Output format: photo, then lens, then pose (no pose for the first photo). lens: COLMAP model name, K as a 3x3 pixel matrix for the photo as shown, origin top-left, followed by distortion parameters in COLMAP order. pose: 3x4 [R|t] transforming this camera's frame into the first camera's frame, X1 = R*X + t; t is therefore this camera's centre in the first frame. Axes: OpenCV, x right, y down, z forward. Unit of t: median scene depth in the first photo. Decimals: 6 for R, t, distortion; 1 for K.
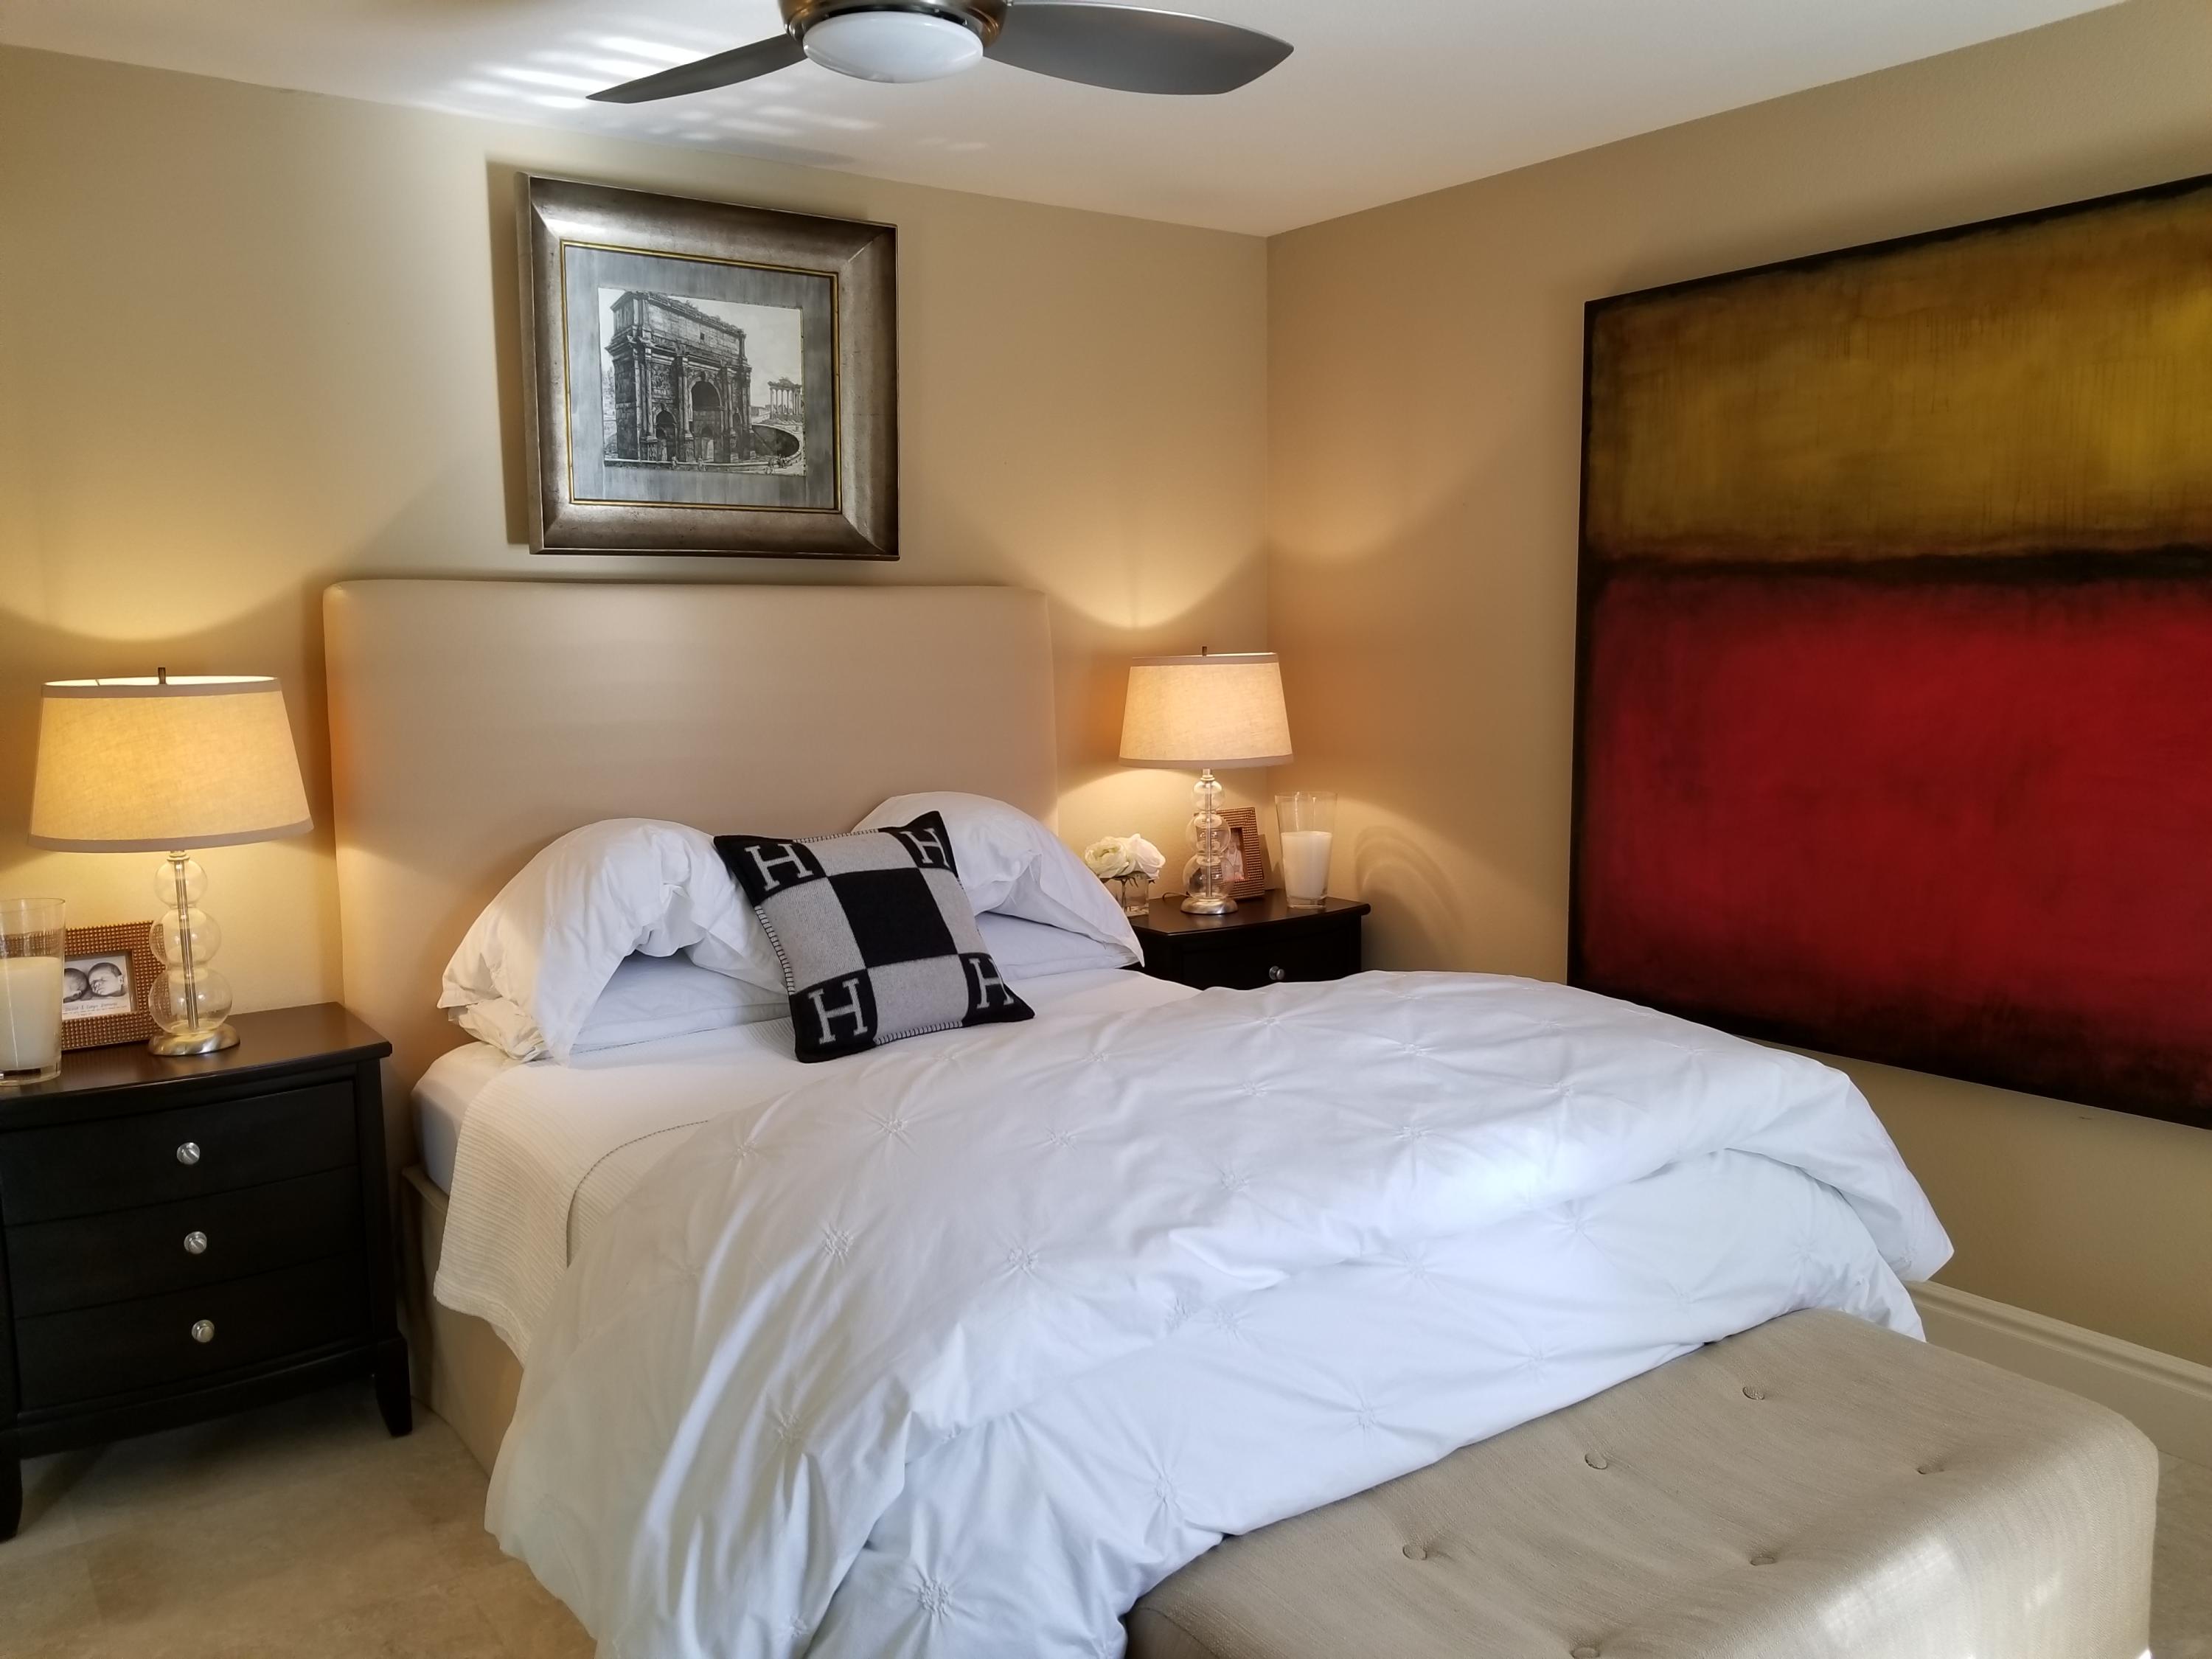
lens RADIAL K [[1745.5, 0, 1105.4], [0, 1745.5, 829.3], [0, 0, 1]] dist [0.056762, -0.086837]
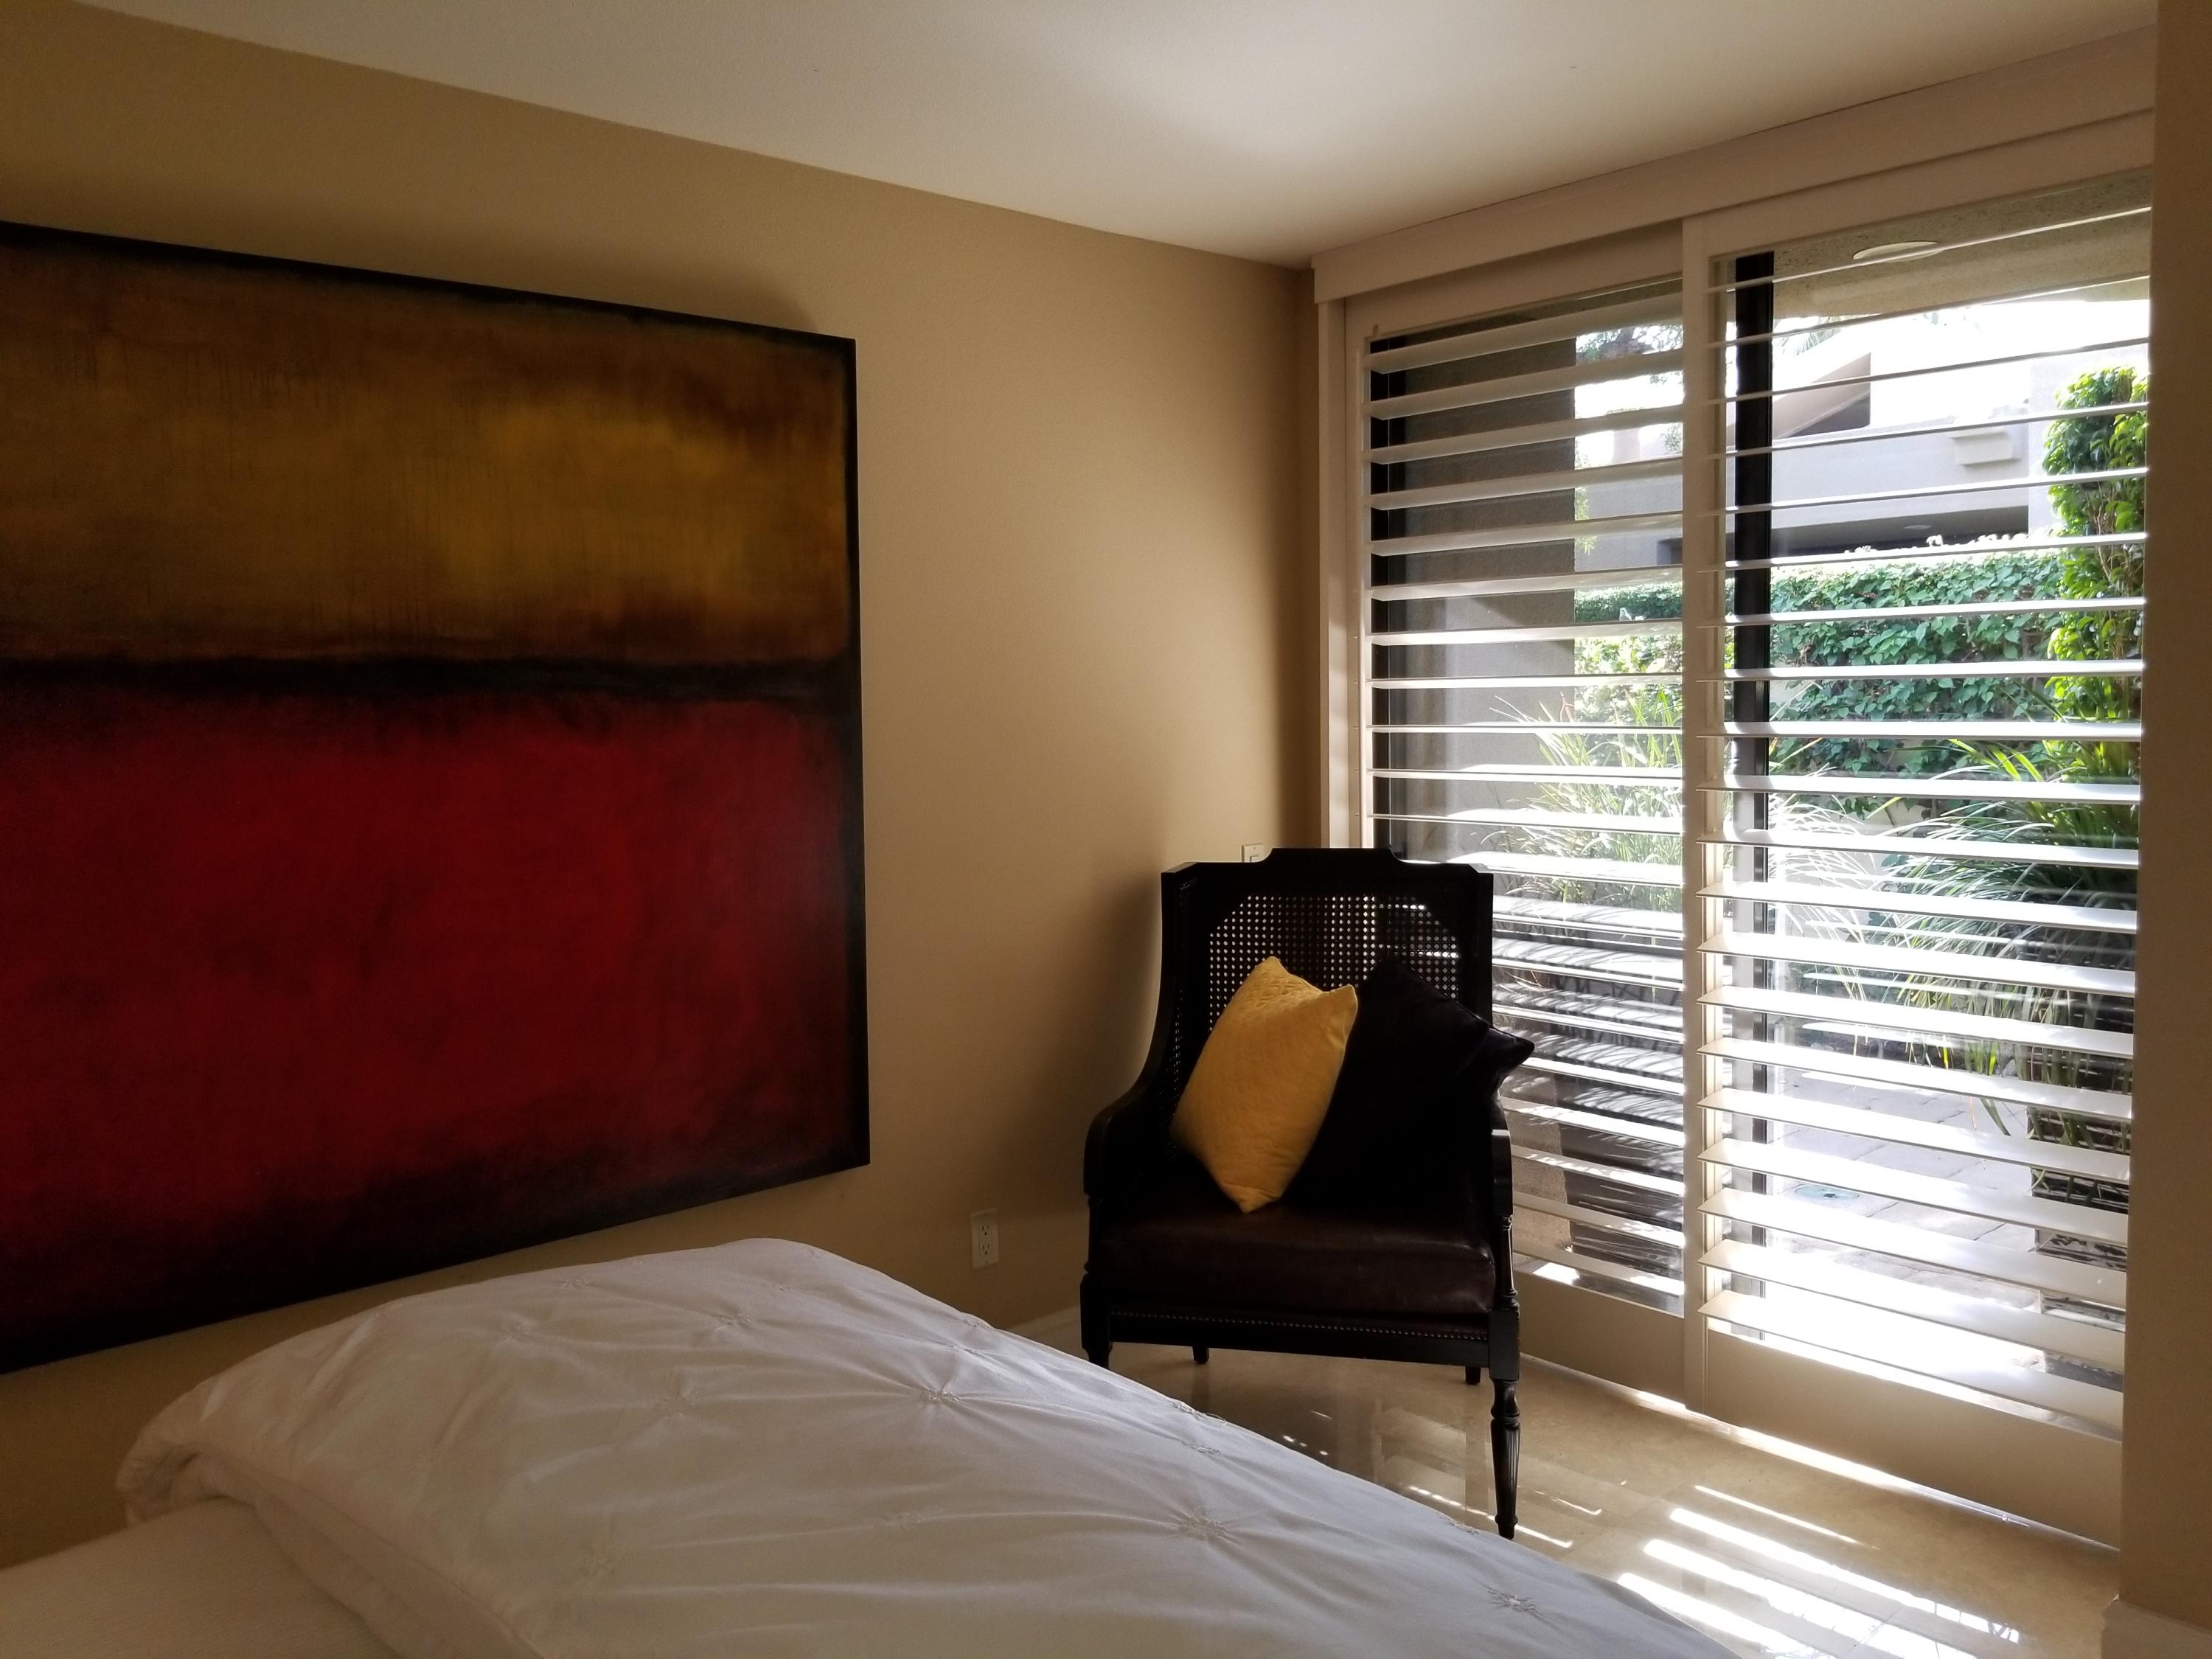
lens RADIAL K [[1745.5, 0, 1106.1], [0, 1745.5, 825.6], [0, 0, 1]] dist [0.056762, -0.086837]
pose [[-0.100483, -0.052168, 0.993570, -0.367503], [0.143886, 0.987365, 0.066394, -0.079191], [-0.984480, 0.149632, -0.091707, 0.713869]]
